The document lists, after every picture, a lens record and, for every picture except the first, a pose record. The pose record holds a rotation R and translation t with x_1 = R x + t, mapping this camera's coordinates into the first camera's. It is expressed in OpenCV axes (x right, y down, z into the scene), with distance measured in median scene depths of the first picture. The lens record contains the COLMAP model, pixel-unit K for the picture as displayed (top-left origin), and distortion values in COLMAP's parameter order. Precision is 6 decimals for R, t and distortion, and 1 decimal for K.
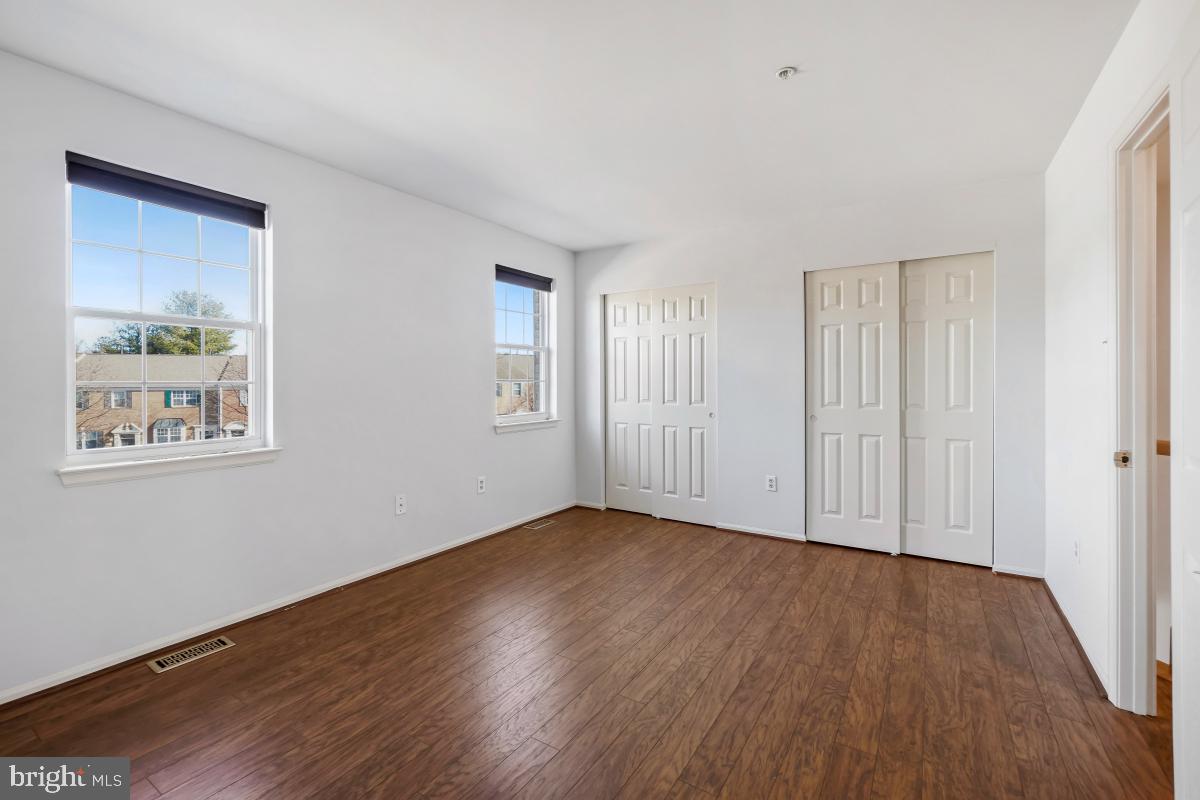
lens RADIAL K [[522.4, 0, 599.3], [0, 522.4, 386.1], [0, 0, 1]] dist [-0.006546, 0.000479]
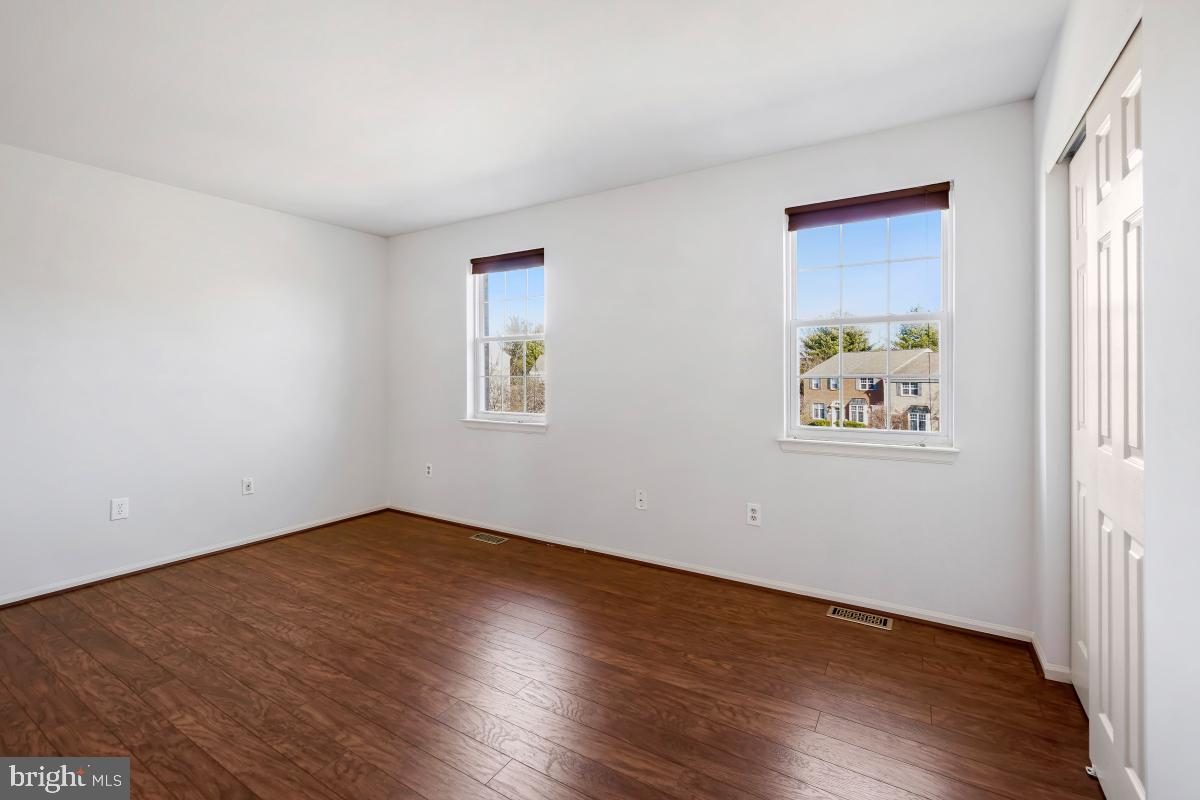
lens RADIAL K [[522.4, 0, 599.3], [0, 522.4, 386.1], [0, 0, 1]] dist [-0.006546, 0.000479]
pose [[0.017191, 0.019656, -0.999659, 0.753747], [-0.011607, 0.999743, 0.019458, -0.010071], [0.999785, 0.011269, 0.017415, 1.116579]]
